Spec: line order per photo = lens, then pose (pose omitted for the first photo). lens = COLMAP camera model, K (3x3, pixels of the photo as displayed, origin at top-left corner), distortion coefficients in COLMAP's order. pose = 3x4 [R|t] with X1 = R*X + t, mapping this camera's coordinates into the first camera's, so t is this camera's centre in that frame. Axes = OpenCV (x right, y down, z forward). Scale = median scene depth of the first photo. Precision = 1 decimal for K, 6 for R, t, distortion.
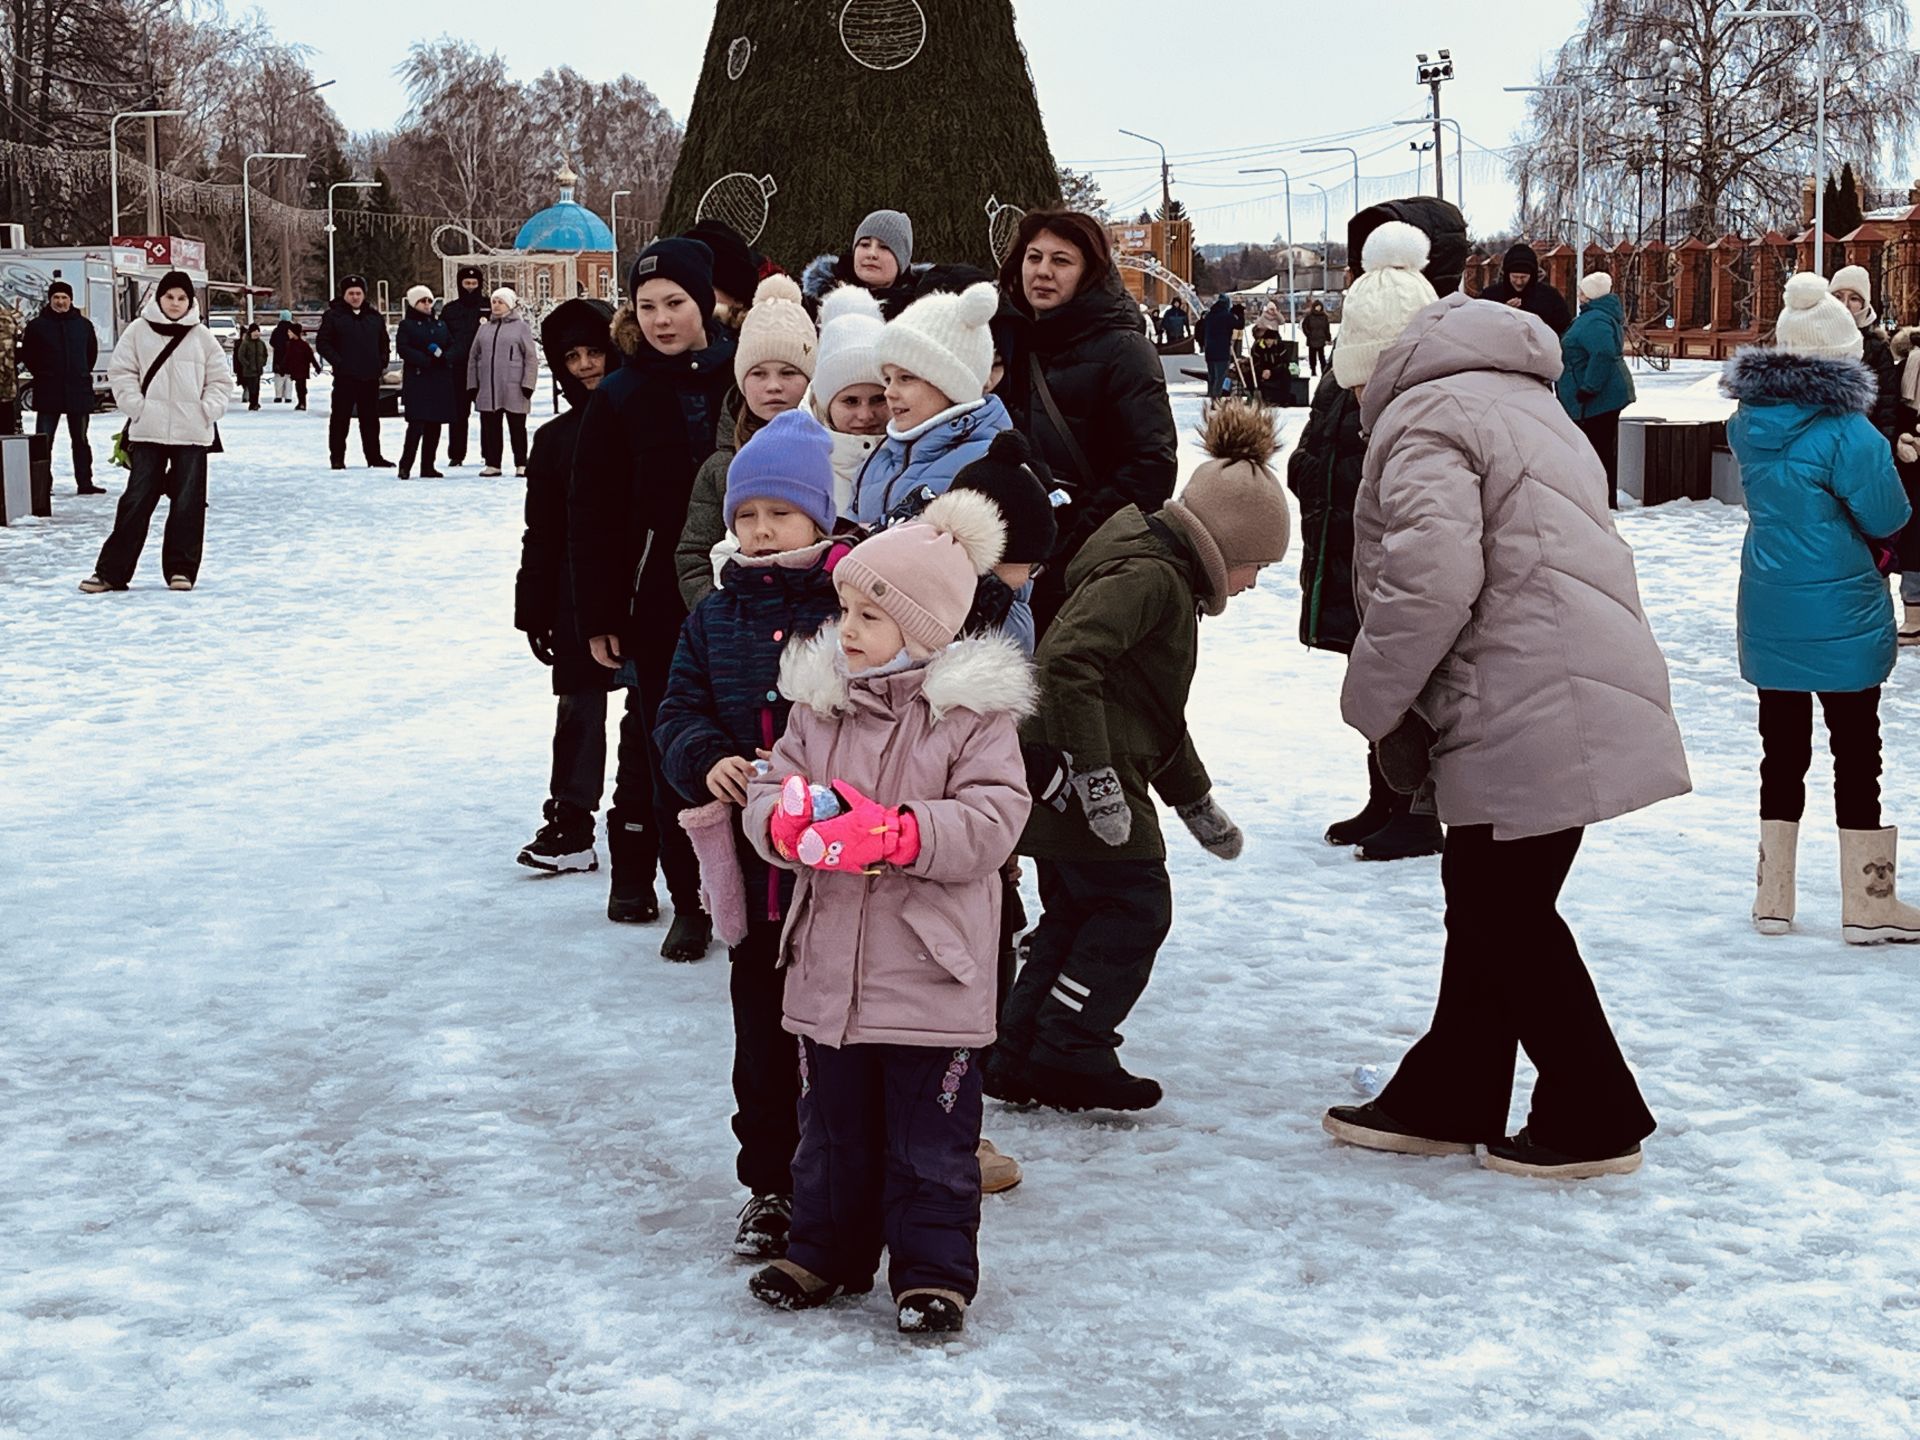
lens RADIAL K [[2132.3, 0, 960.0], [0, 2132.3, 720.0], [0, 0, 1]] dist [0.009154, -0.018516]
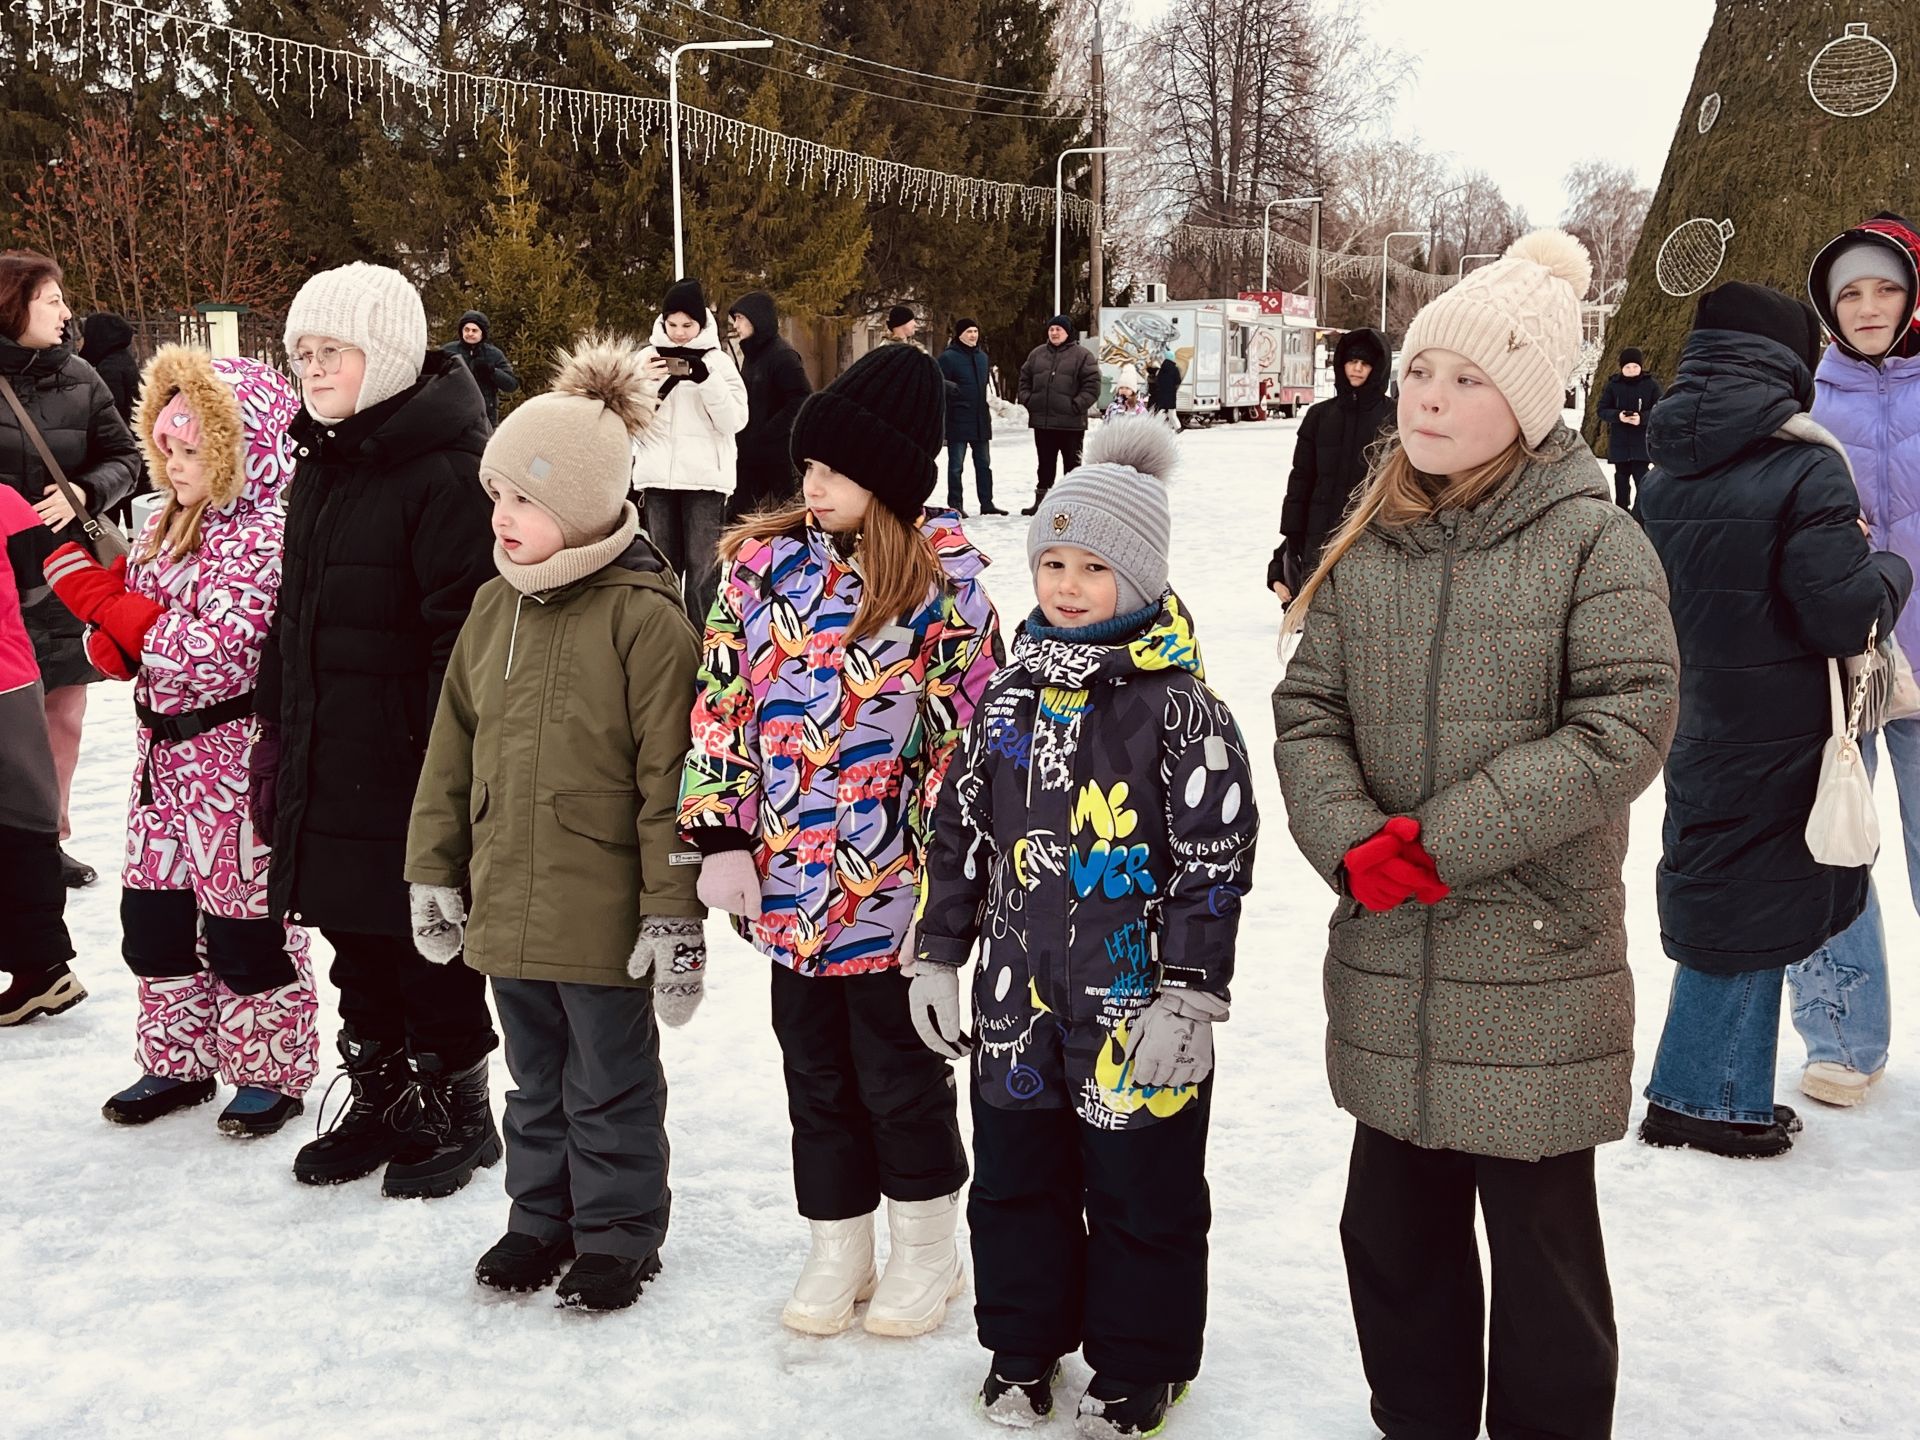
lens RADIAL K [[2132.3, 0, 960.0], [0, 2132.3, 720.0], [0, 0, 1]] dist [0.009154, -0.018516]
pose [[0.922339, 0.064253, -0.381001, -0.038084], [-0.070039, 0.997543, -0.001325, 0.043052], [0.379980, 0.027907, 0.924574, -0.237630]]
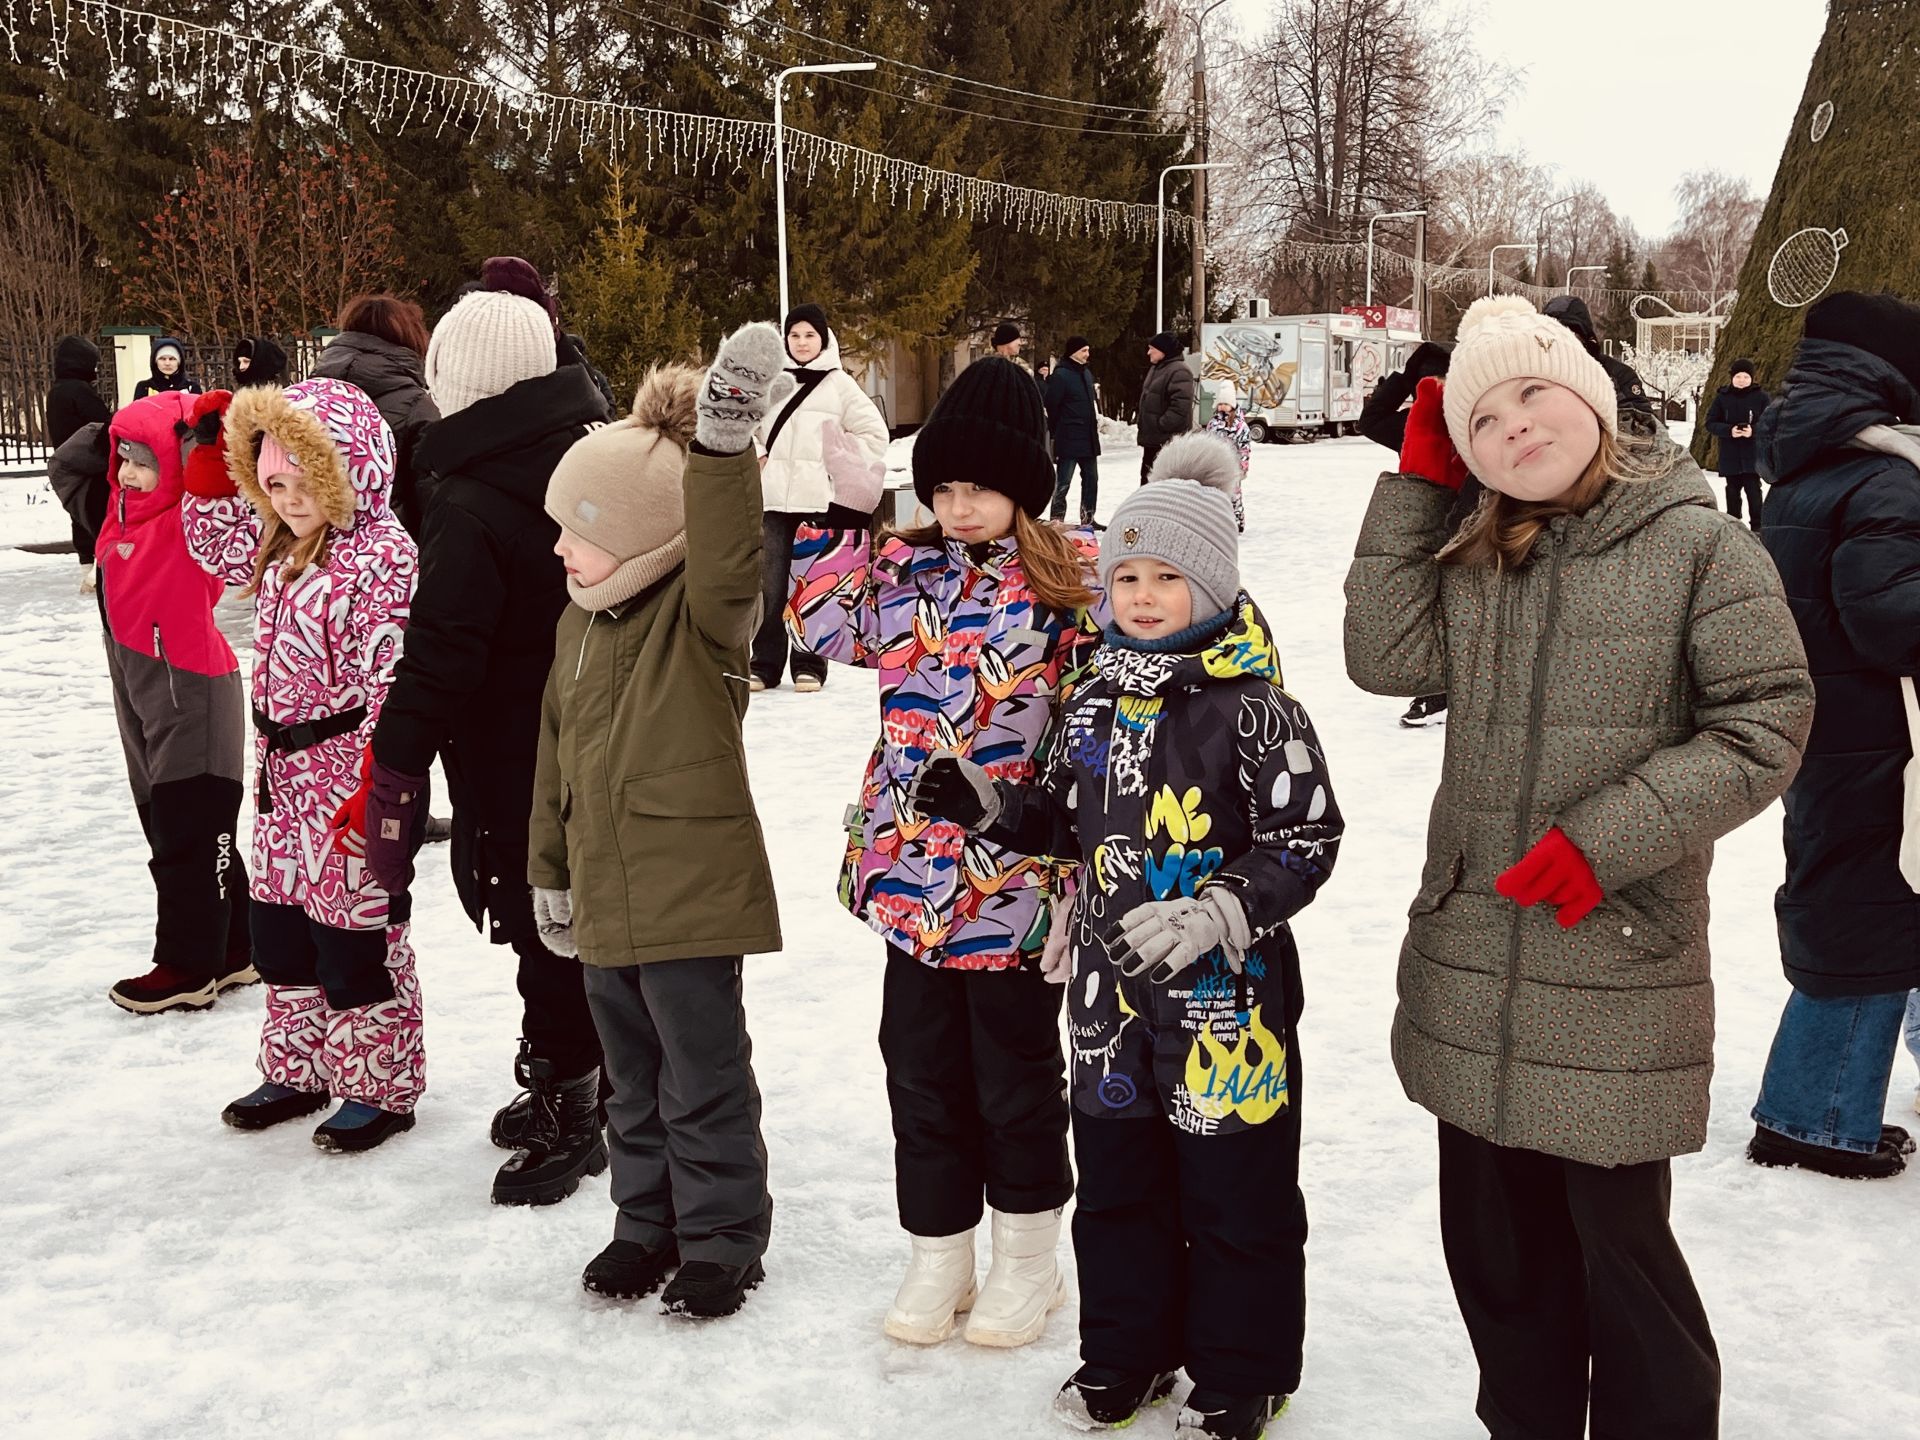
lens RADIAL K [[2130.8, 0, 965.9], [0, 2130.8, 728.0], [0, 0, 1]] dist [0.000448, -0.013271]
pose [[0.903679, 0.062167, -0.423674, -0.035321], [-0.069646, 0.997569, -0.002177, 0.043520], [0.422509, 0.031475, 0.905812, -0.240213]]
